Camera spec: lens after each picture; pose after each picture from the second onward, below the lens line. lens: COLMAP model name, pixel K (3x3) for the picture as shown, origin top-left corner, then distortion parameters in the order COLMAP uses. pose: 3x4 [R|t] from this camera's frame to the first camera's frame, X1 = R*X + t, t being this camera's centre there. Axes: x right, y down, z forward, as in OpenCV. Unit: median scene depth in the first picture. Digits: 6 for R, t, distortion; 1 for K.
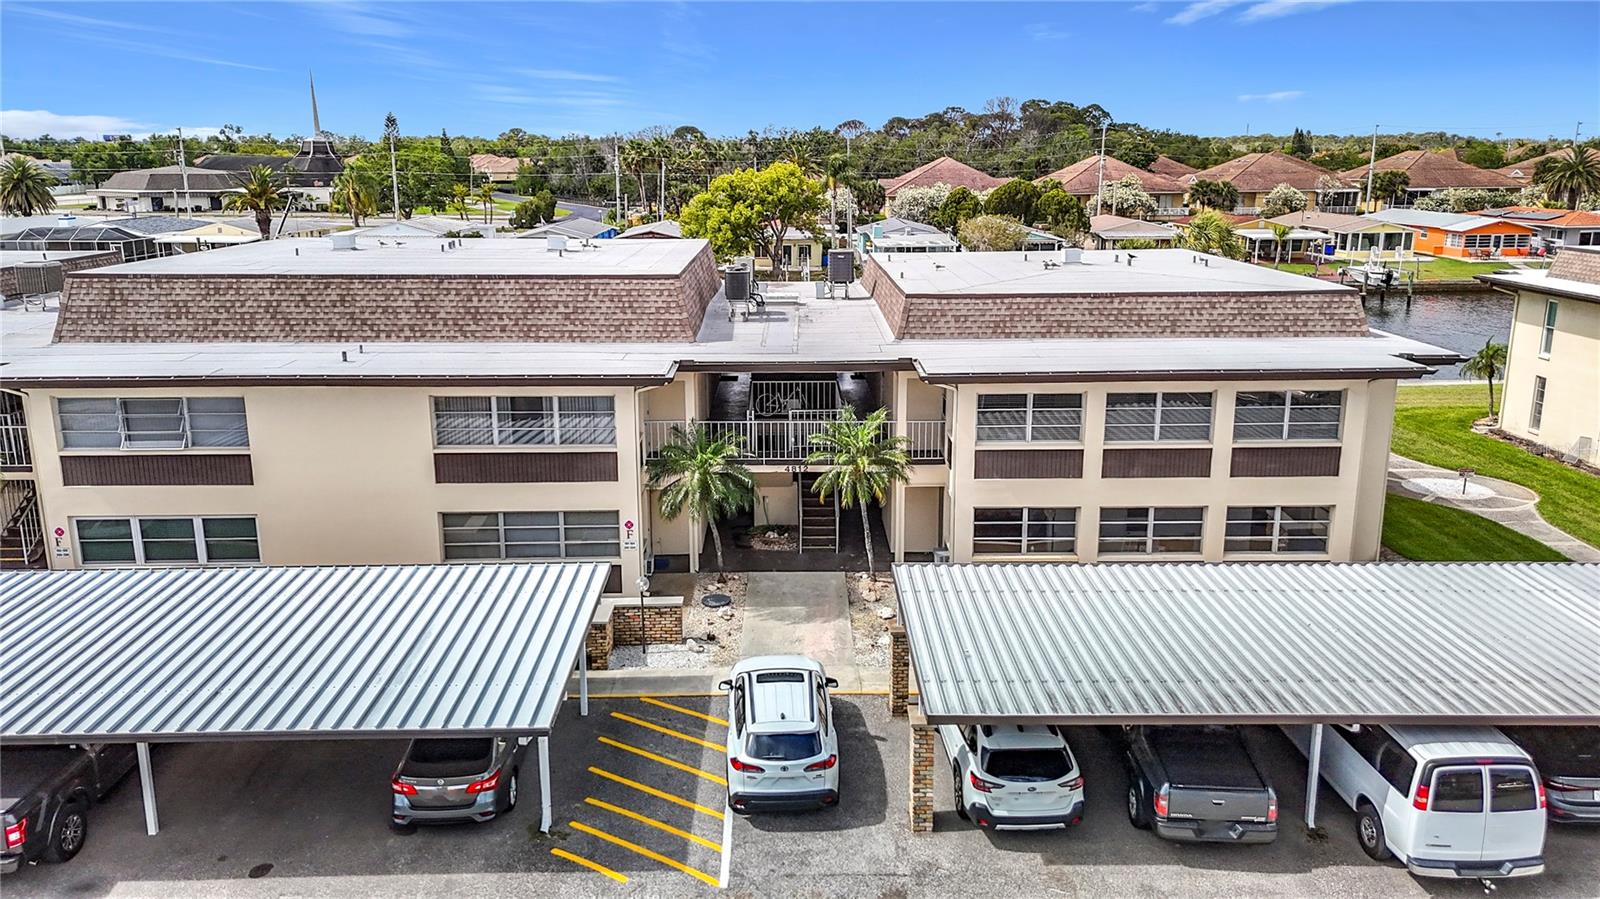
lens RADIAL K [[1187.1, 0, 797.3], [0, 1187.1, 432.0], [0, 0, 1]] dist [0.106398, -0.077565]
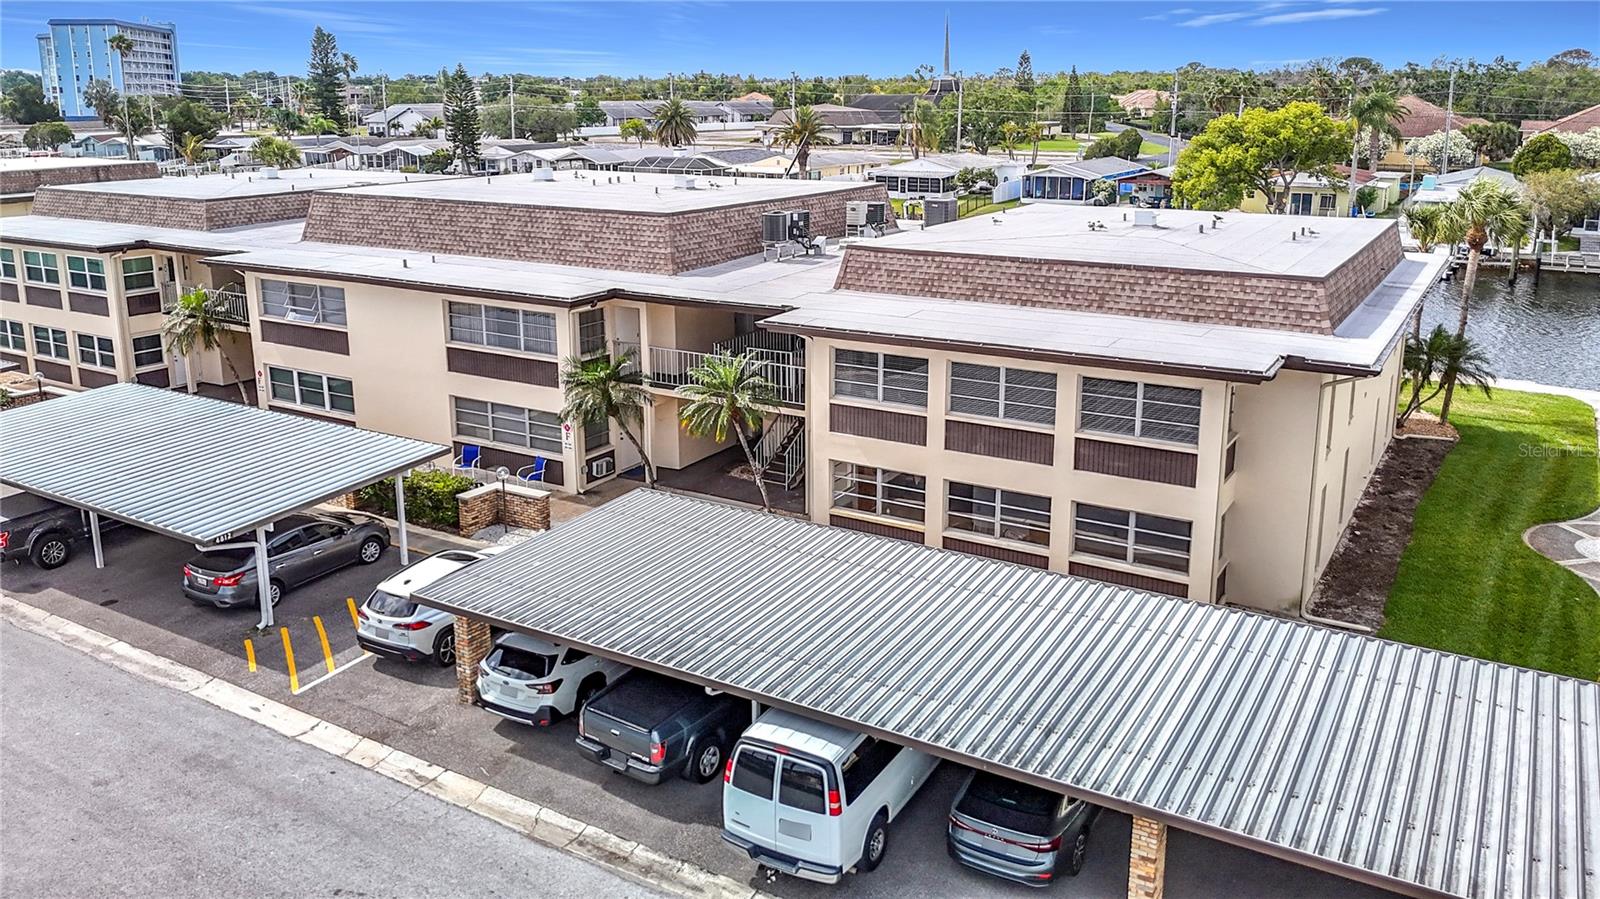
lens RADIAL K [[1224.8, 0, 797.9], [0, 1224.8, 381.0], [0, 0, 1]] dist [0.063521, -0.113978]
pose [[0.850065, 0.123412, -0.512015, 0.606982], [-0.120496, 0.991946, 0.039040, -0.037128], [0.512709, 0.028510, 0.858089, 0.089610]]
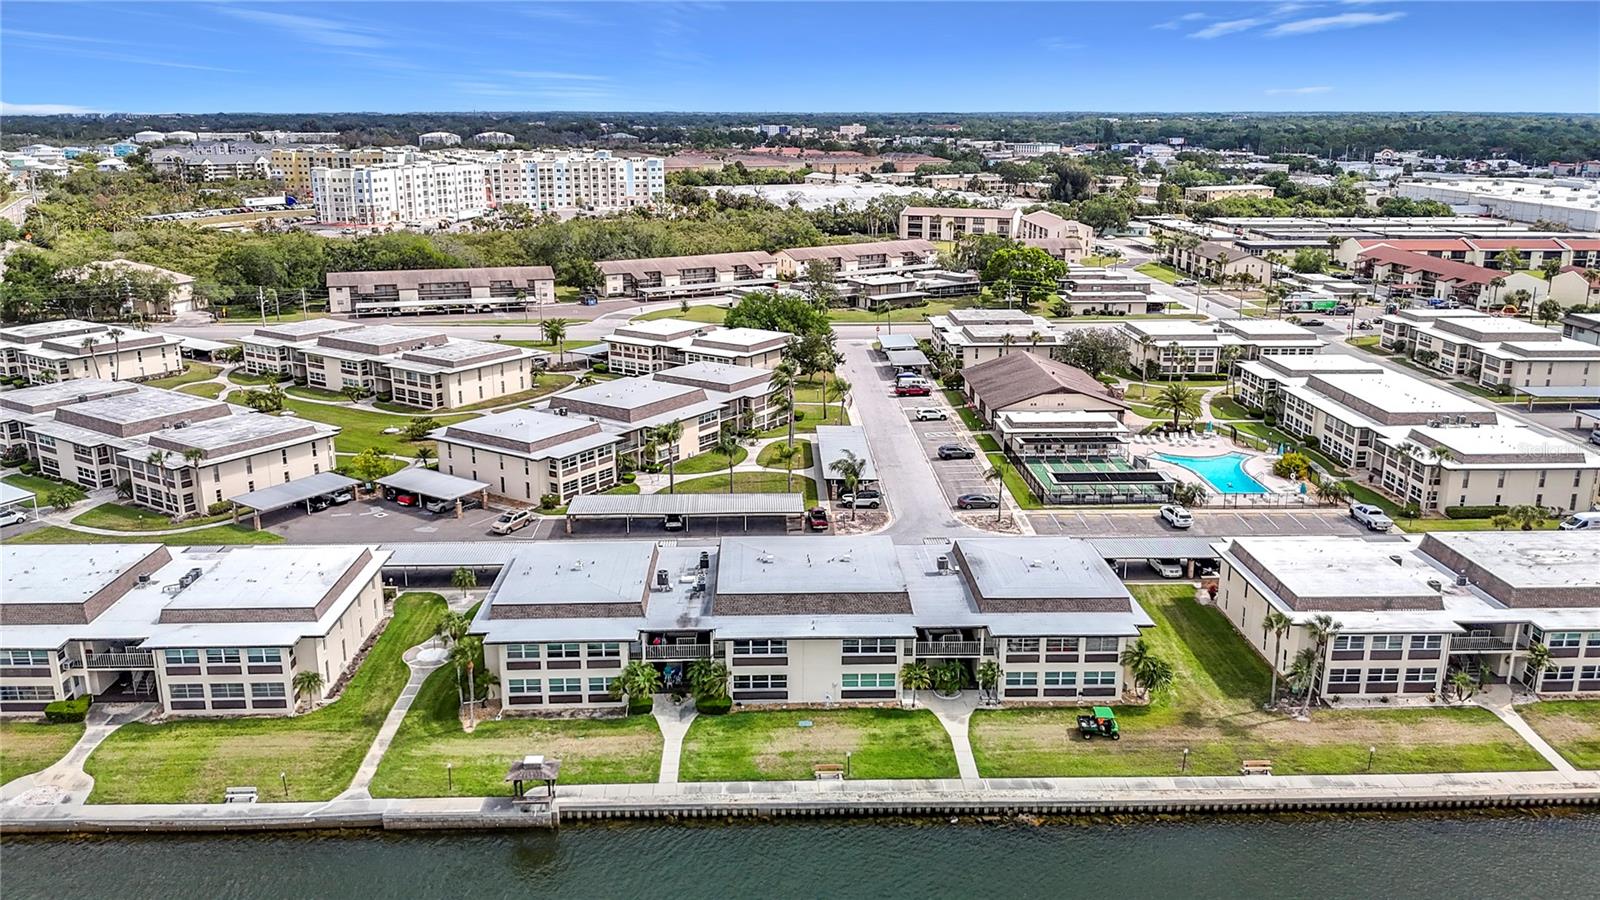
lens RADIAL K [[1226.3, 0, 800.2], [0, 1226.3, 456.9], [0, 0, 1]] dist [0.076105, -0.129354]
pose [[0.999783, 0.000244, 0.020846, -0.447253], [-0.001181, 0.998988, 0.044952, -0.624668], [-0.020814, -0.044967, 0.998772, -2.144651]]
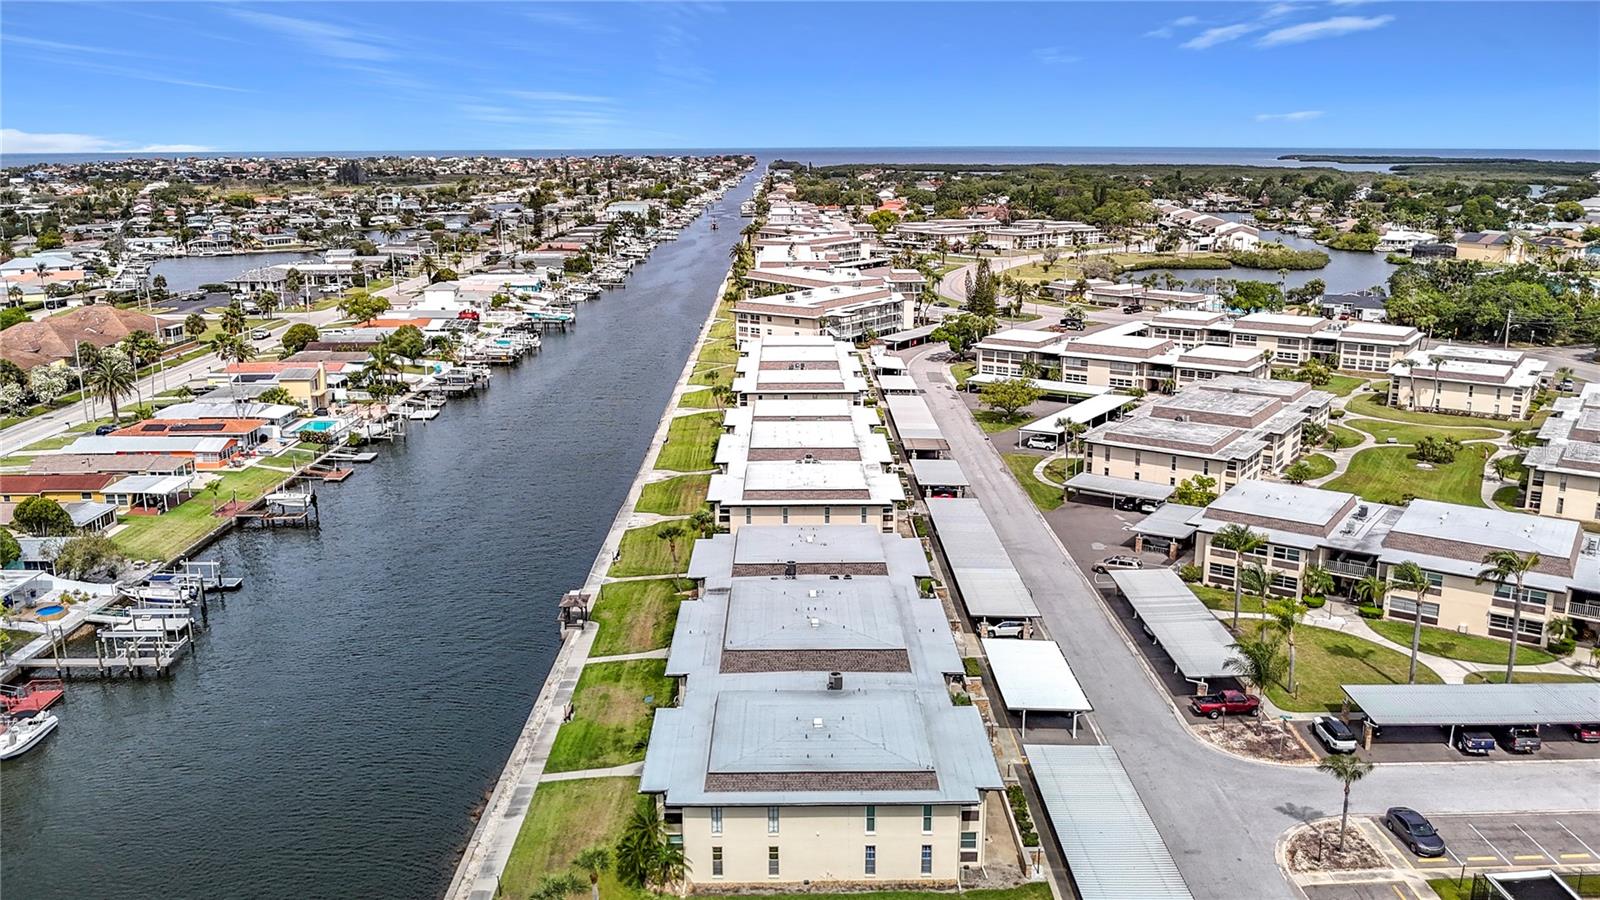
lens RADIAL K [[1248.8, 0, 804.9], [0, 1248.8, 445.5], [0, 0, 1]] dist [0.055318, -0.153978]
pose [[-0.000171, 0.237863, -0.971299, 2.718365], [-0.224818, 0.946425, 0.231811, -1.346208], [0.974401, 0.218405, 0.053314, 0.922821]]
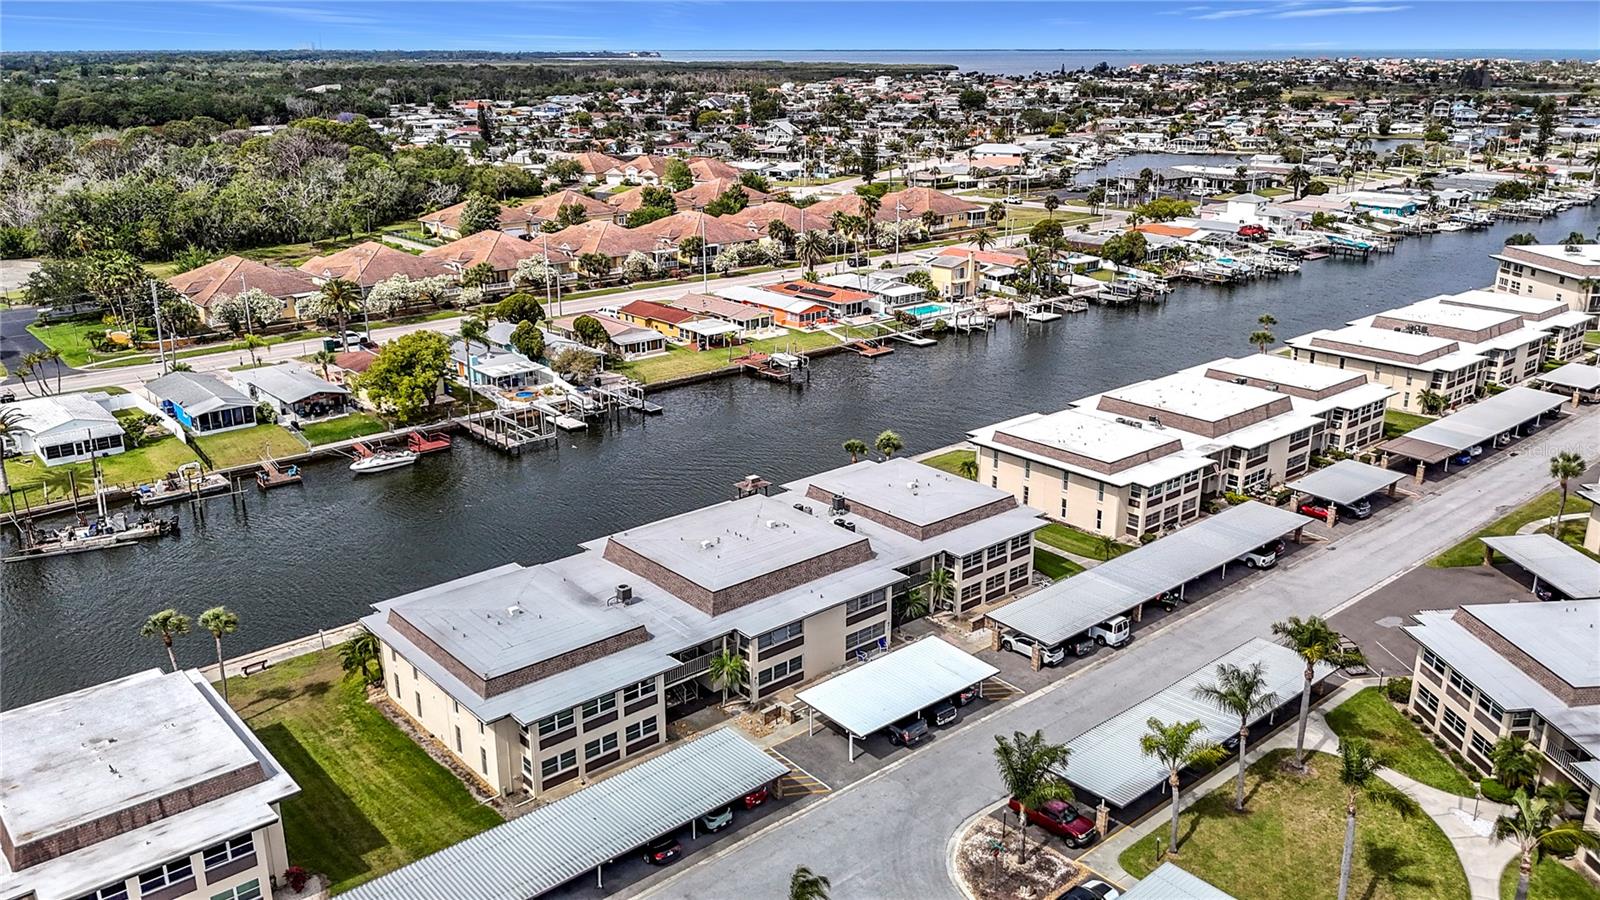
lens RADIAL K [[1226.3, 0, 800.2], [0, 1226.3, 456.9], [0, 0, 1]] dist [0.076105, -0.129354]
pose [[0.765053, -0.200302, 0.612023, -2.103355], [0.146266, 0.979605, 0.137766, -0.792863], [-0.627136, -0.015880, 0.778748, -1.316665]]
